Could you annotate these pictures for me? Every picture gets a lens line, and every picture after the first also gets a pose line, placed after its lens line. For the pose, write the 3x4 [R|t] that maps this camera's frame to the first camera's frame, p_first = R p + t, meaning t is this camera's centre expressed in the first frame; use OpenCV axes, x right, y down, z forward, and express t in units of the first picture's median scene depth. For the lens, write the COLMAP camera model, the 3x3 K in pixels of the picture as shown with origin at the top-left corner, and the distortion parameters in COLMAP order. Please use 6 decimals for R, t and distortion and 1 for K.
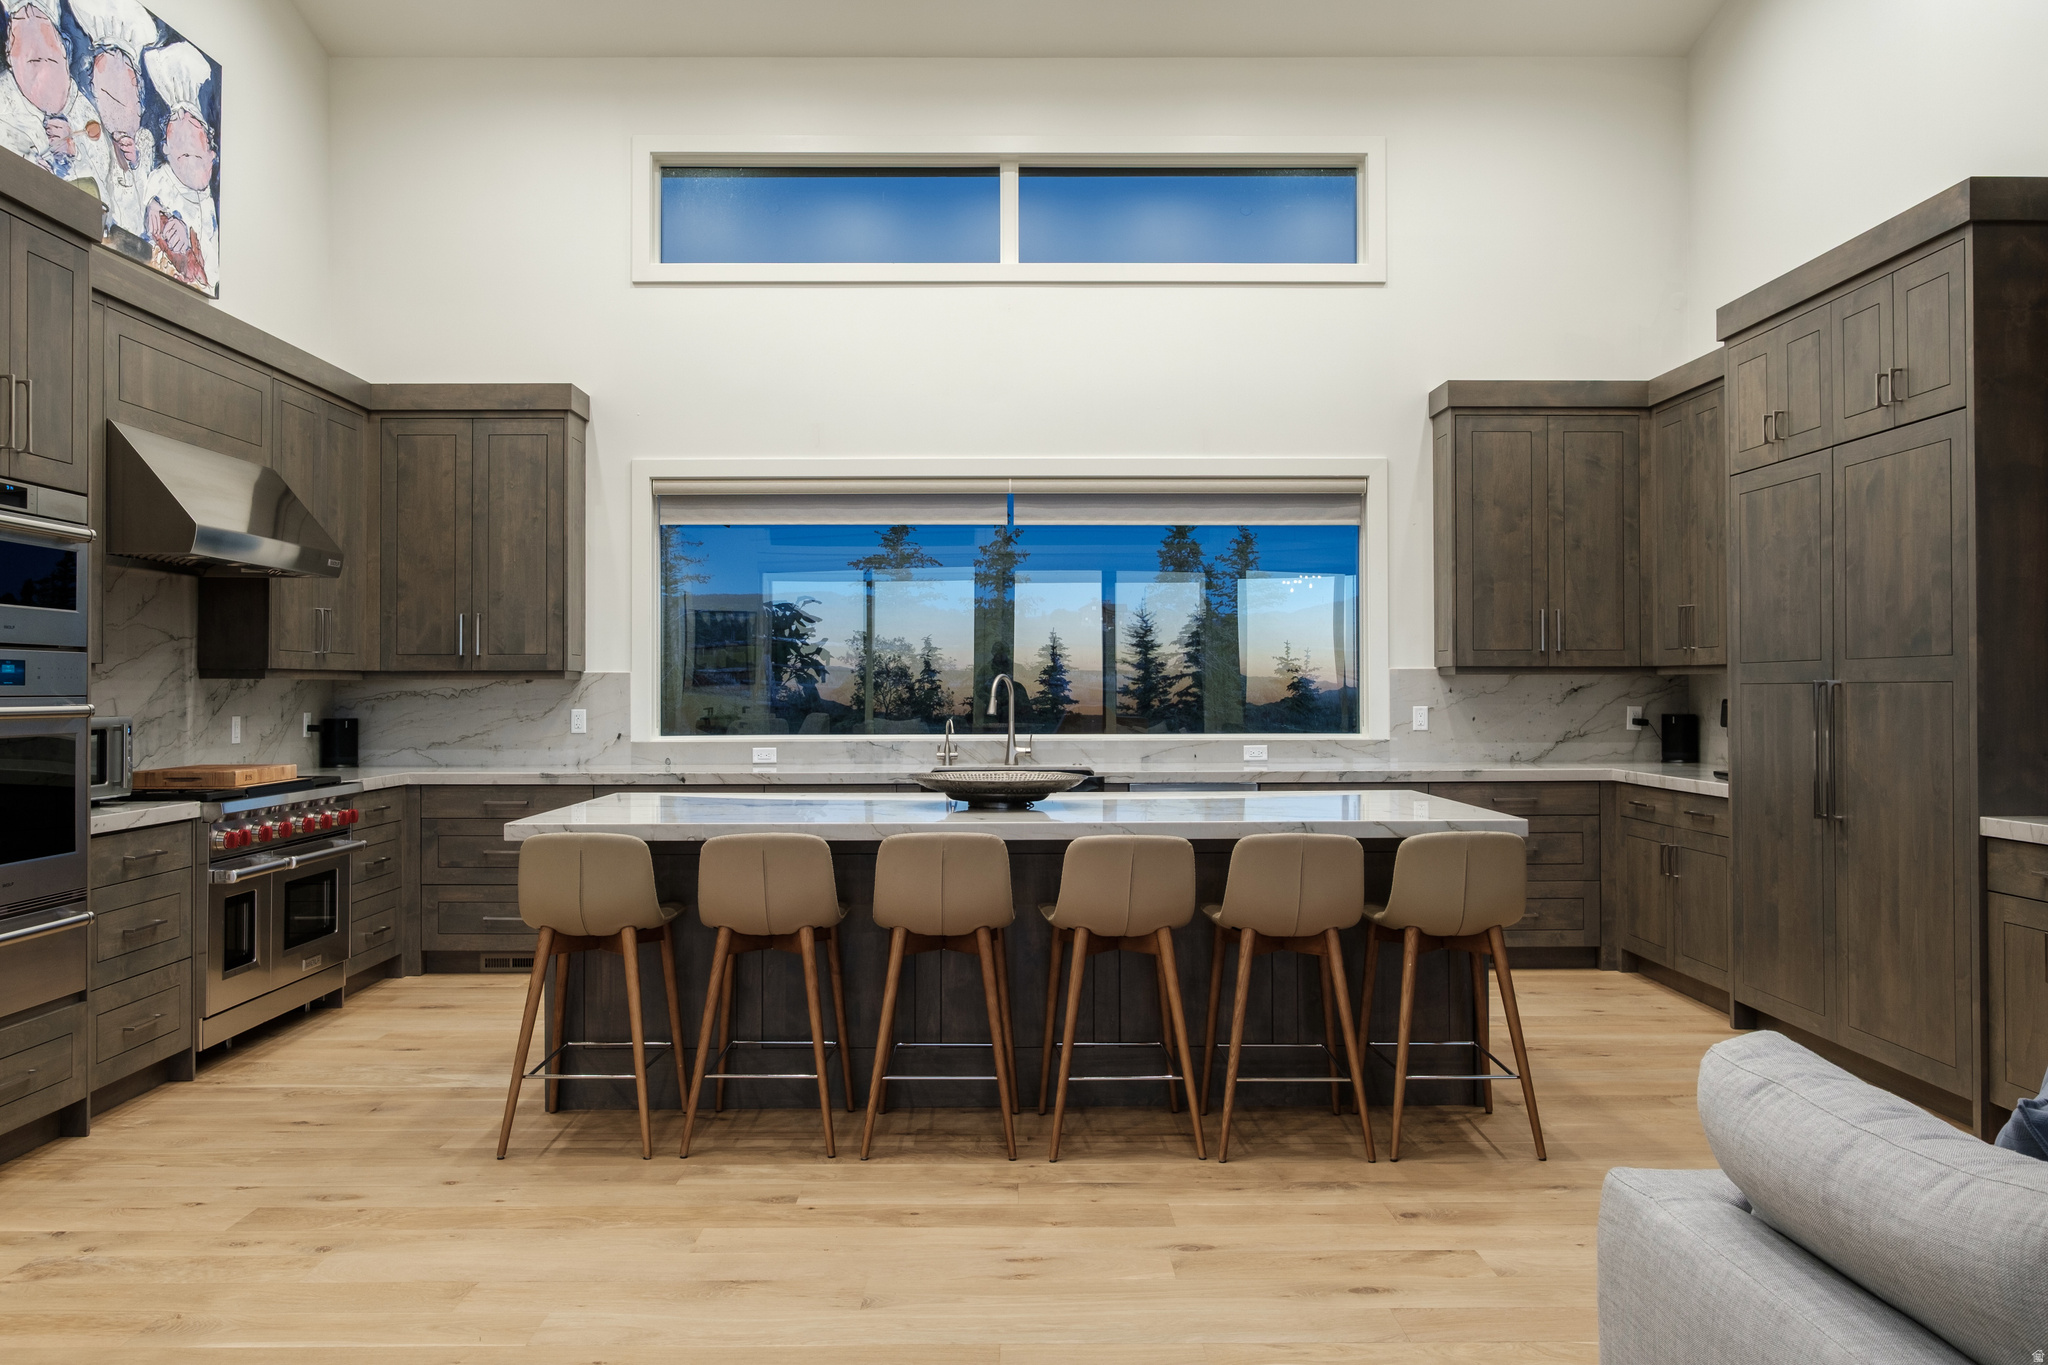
lens RADIAL K [[1610.4, 0, 1028.2], [0, 1610.4, 670.6], [0, 0, 1]] dist [-0.004131, 0.004878]
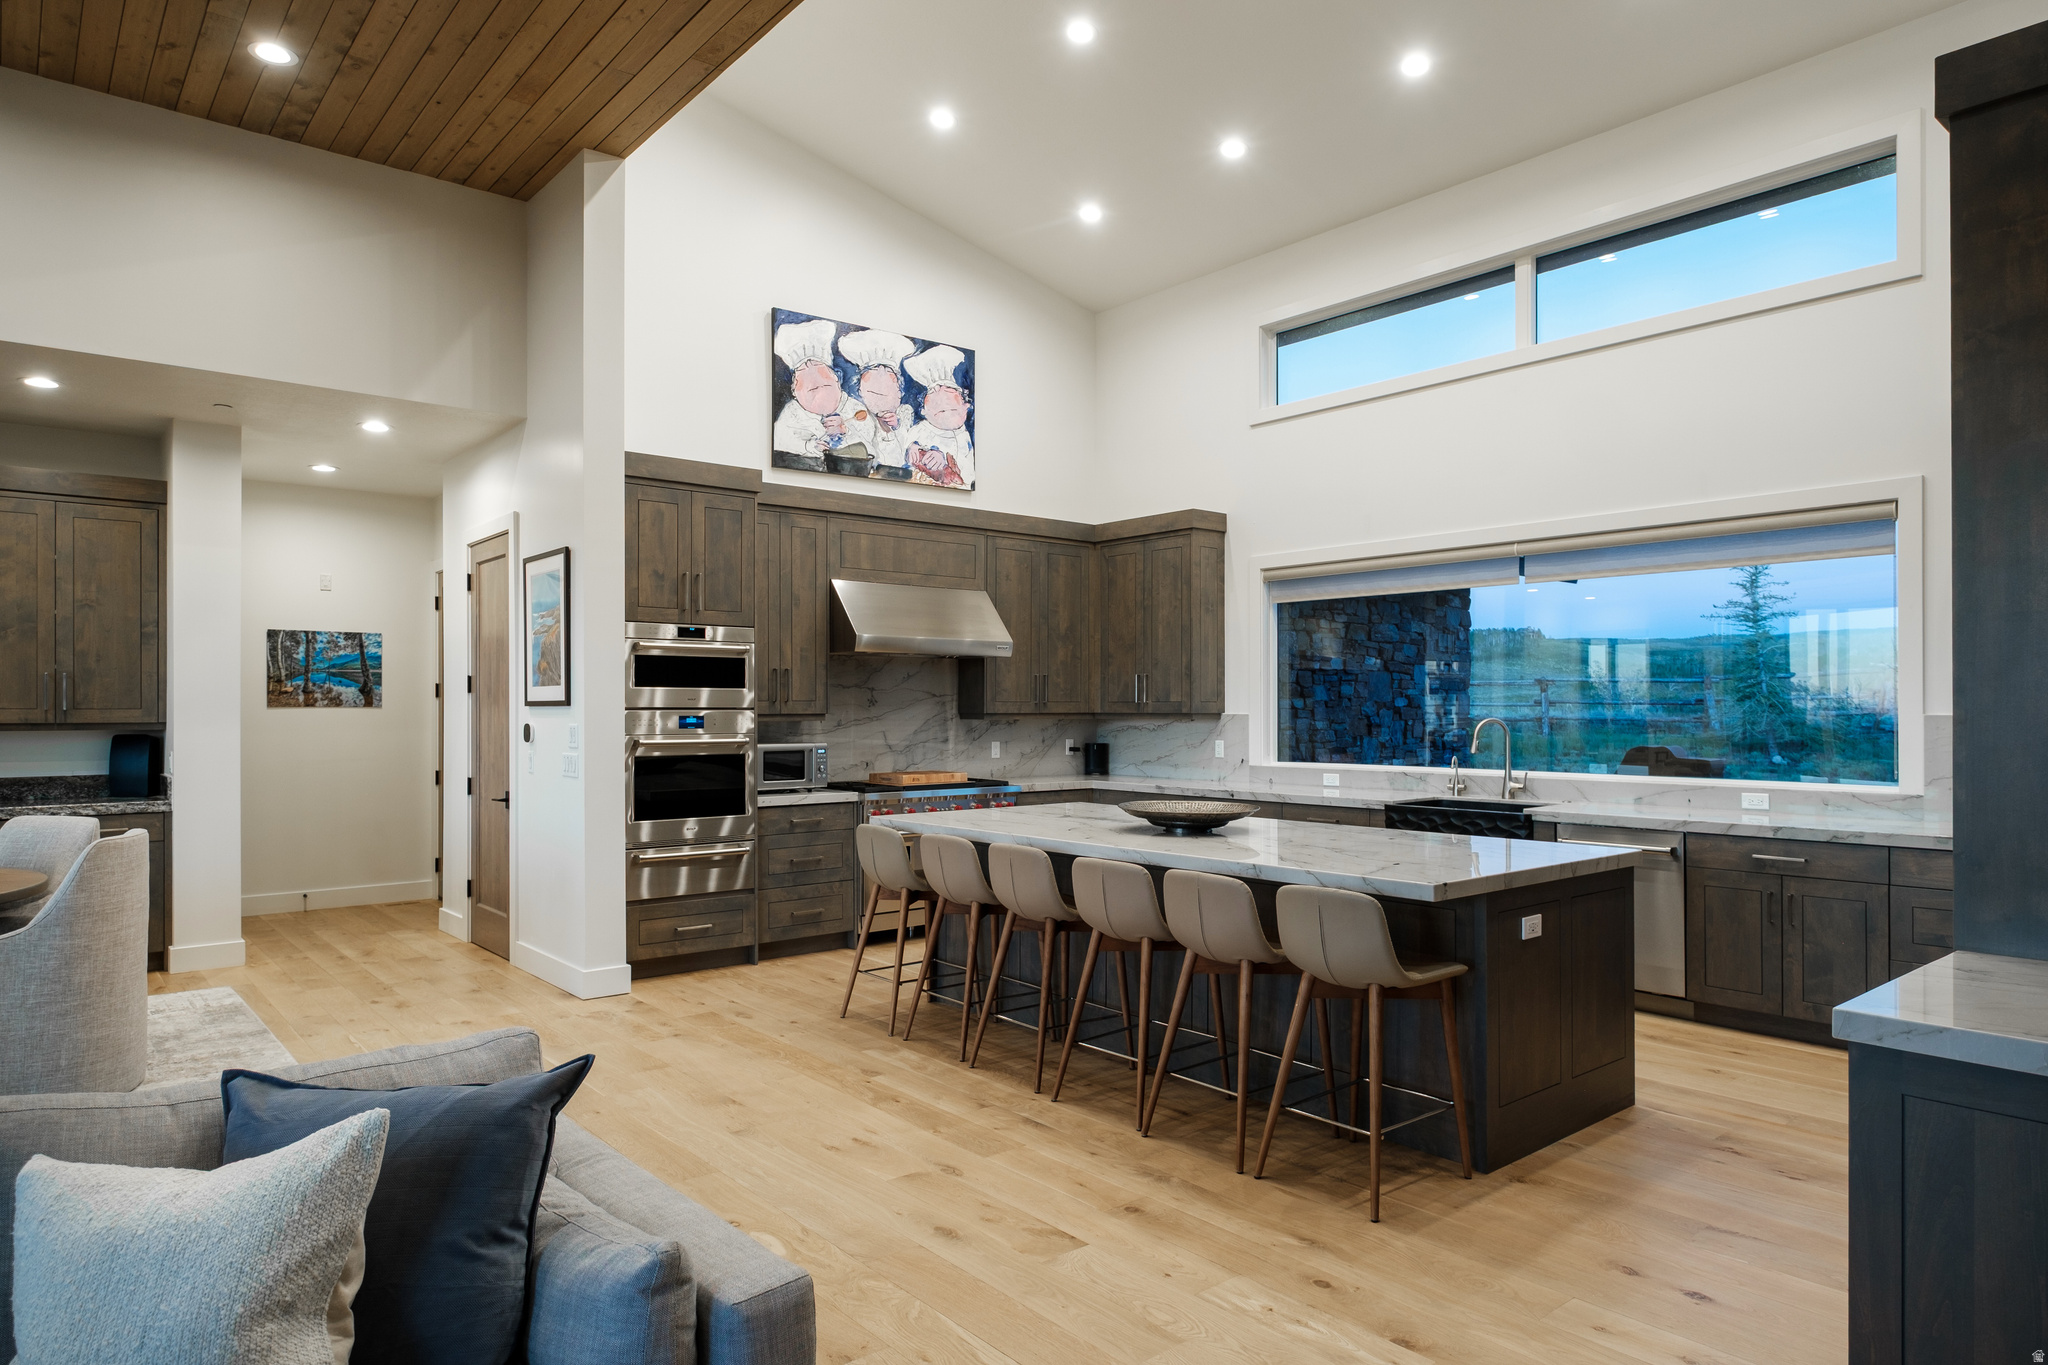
lens RADIAL K [[1234.9, 0, 1021.2], [0, 1234.9, 705.7], [0, 0, 1]] dist [-0.006975, 0.005742]
pose [[0.630391, 0.000717, -0.776278, 0.535563], [0.007777, 0.999944, 0.007239, -0.017989], [0.776239, -0.010601, 0.630350, 0.236663]]
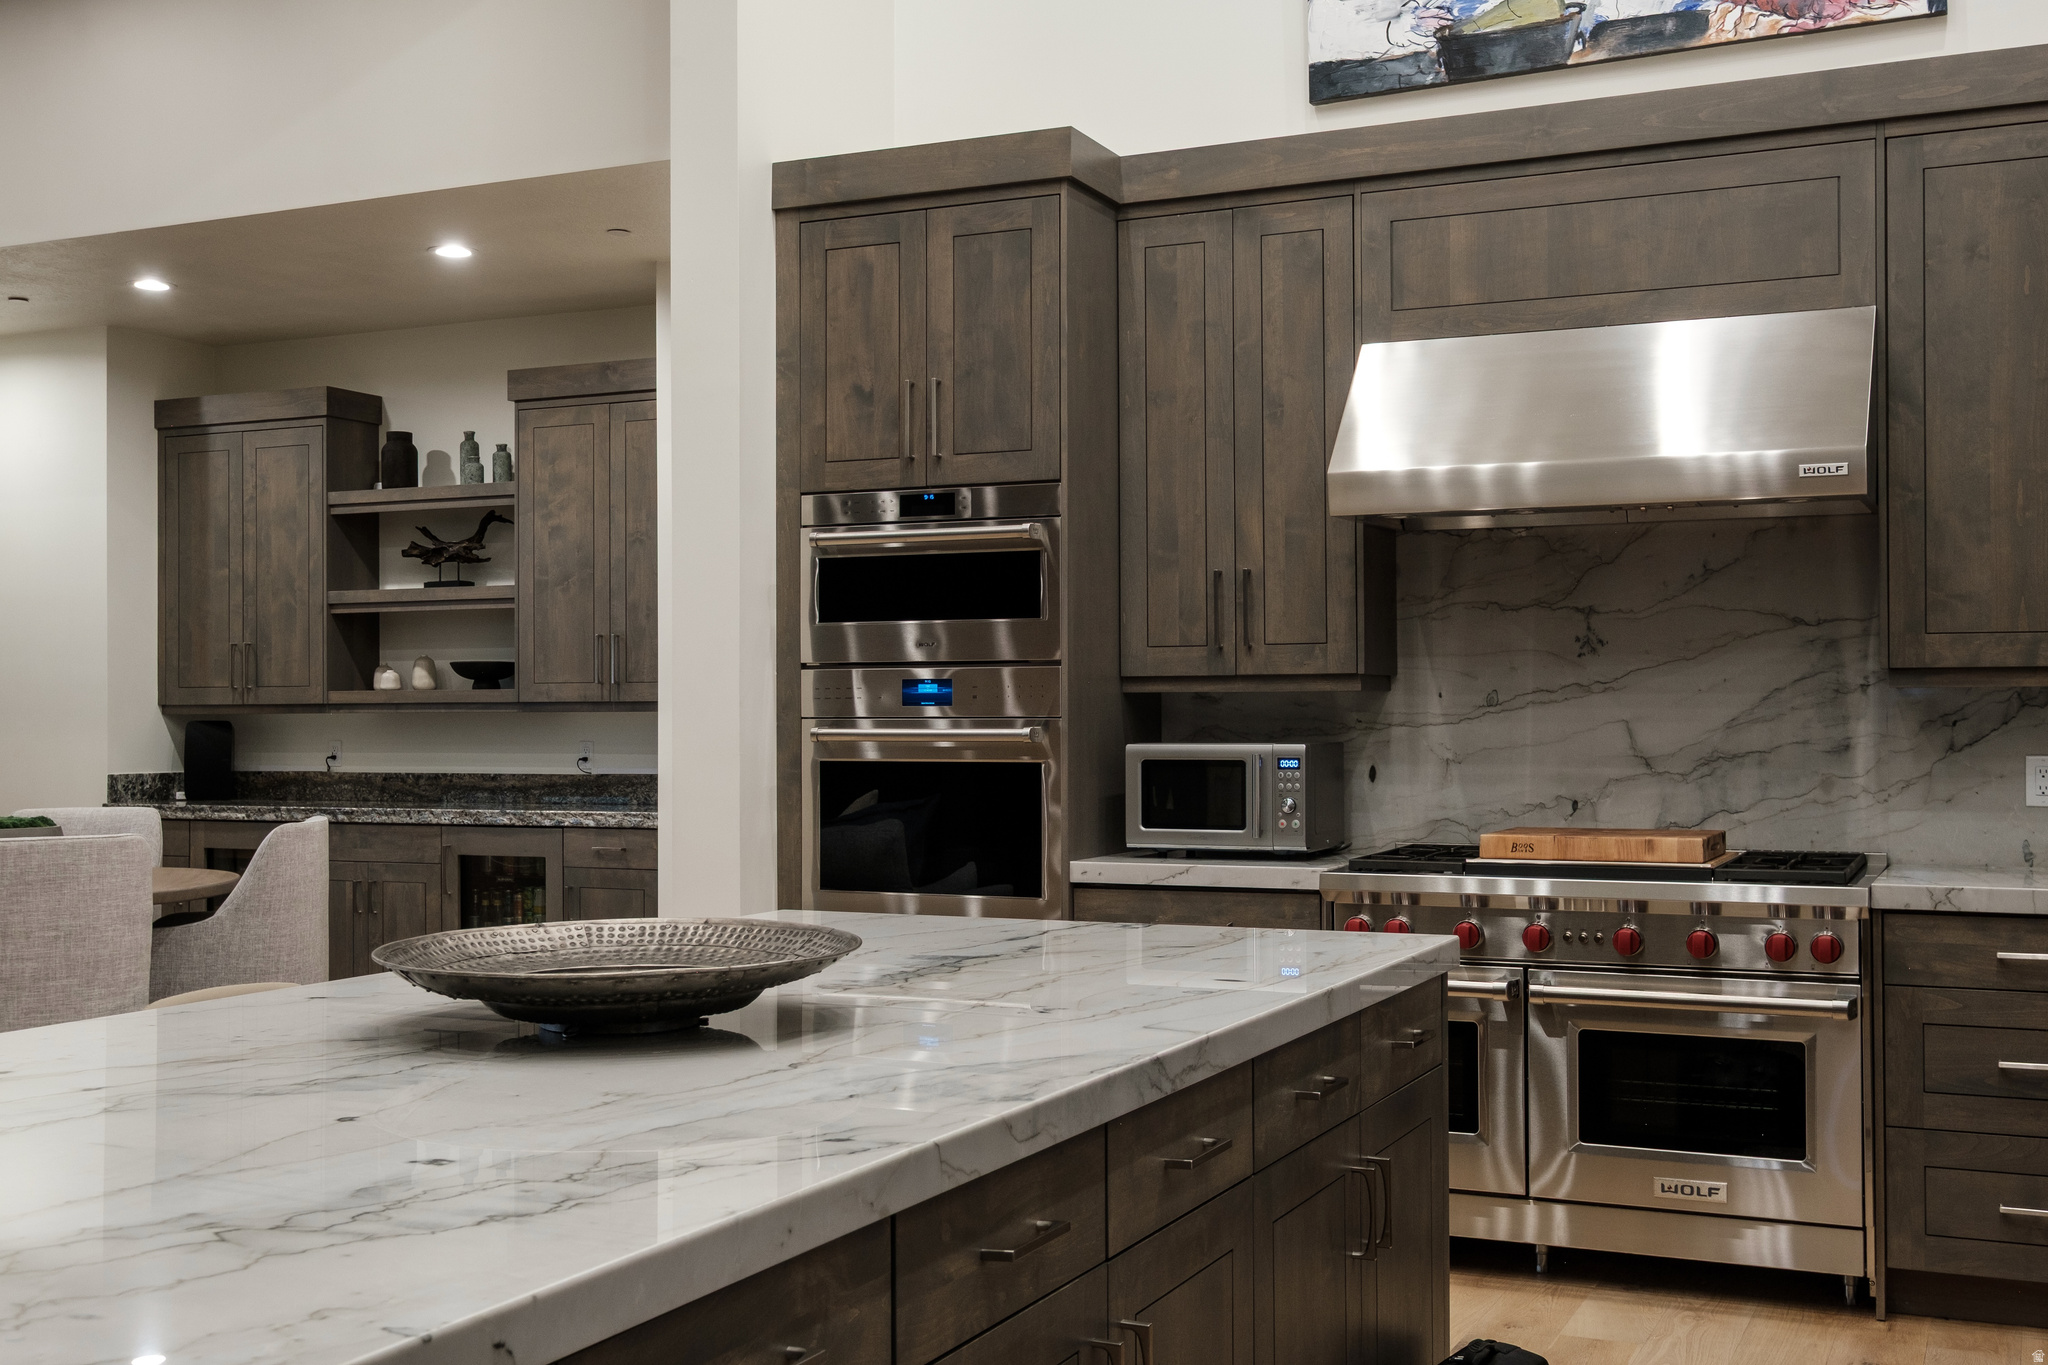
lens RADIAL K [[2099.7, 0, 1070.2], [0, 2099.7, 696.2], [0, 0, 1]] dist [0.010724, 0.000000]
pose [[-0.416205, -0.001629, -0.909269, 0.302041], [0.015447, 0.999841, -0.008862, 0.010216], [0.909139, -0.017734, -0.416114, 1.056649]]
